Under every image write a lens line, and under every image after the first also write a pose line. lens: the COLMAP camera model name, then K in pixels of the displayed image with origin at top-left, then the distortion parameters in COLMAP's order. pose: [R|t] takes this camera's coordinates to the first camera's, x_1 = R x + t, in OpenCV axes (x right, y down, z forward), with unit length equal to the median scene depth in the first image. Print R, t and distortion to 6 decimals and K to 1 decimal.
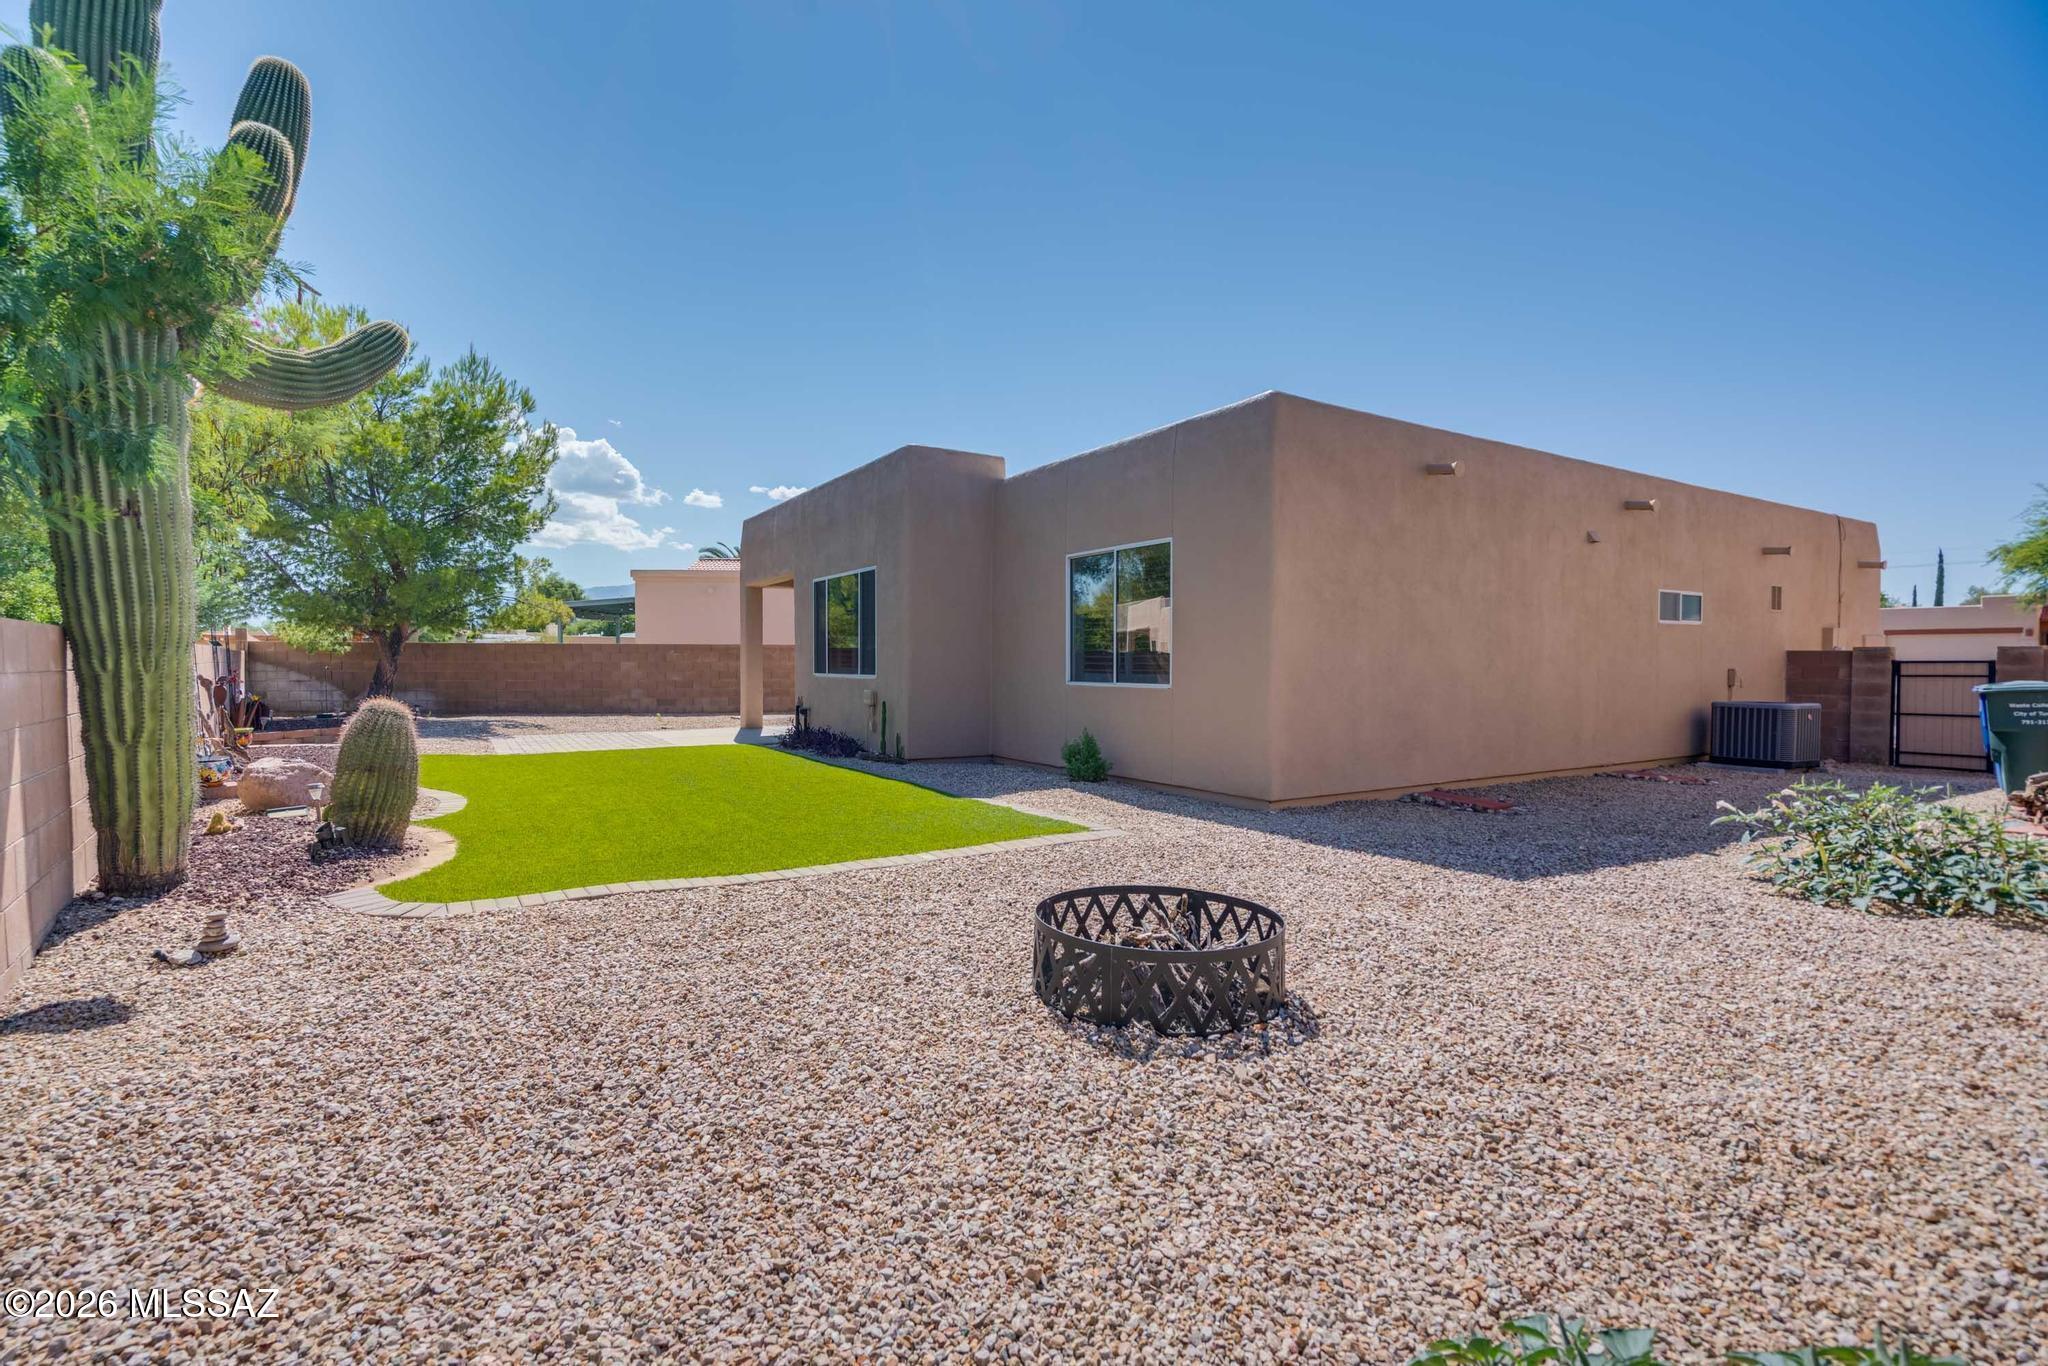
lens RADIAL K [[923.0, 0, 1005.7], [0, 923.0, 677.2], [0, 0, 1]] dist [-0.011616, 0.007288]
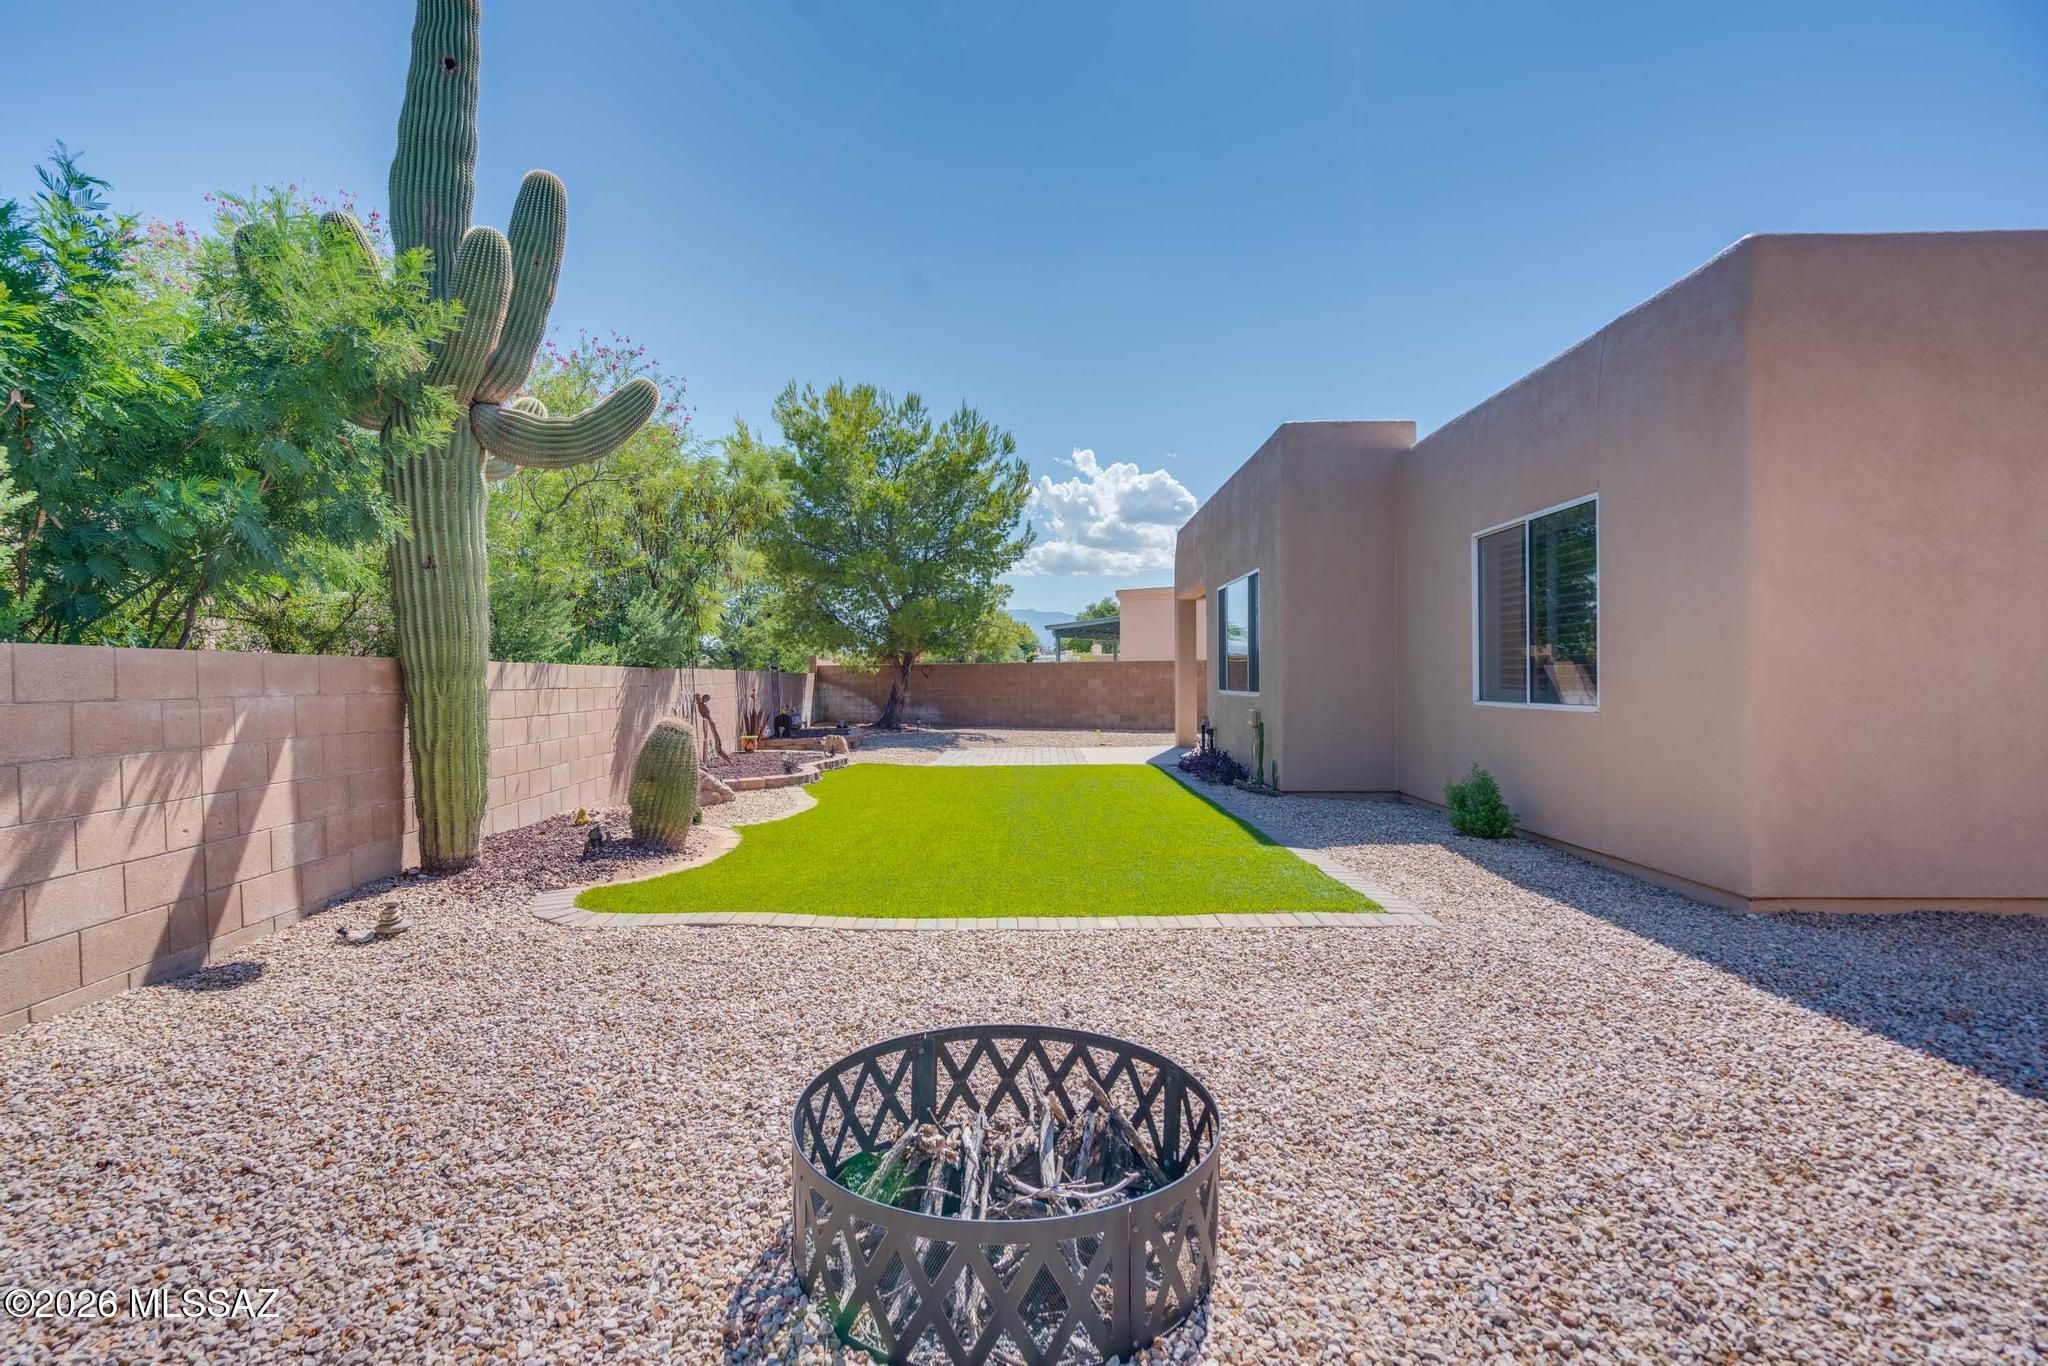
lens RADIAL K [[923.0, 0, 1005.7], [0, 923.0, 677.2], [0, 0, 1]] dist [-0.011616, 0.007288]
pose [[0.836025, -0.010451, -0.548592, 0.149795], [0.001376, 0.999855, -0.016951, -0.002492], [0.548690, 0.013417, 0.835918, 0.150443]]
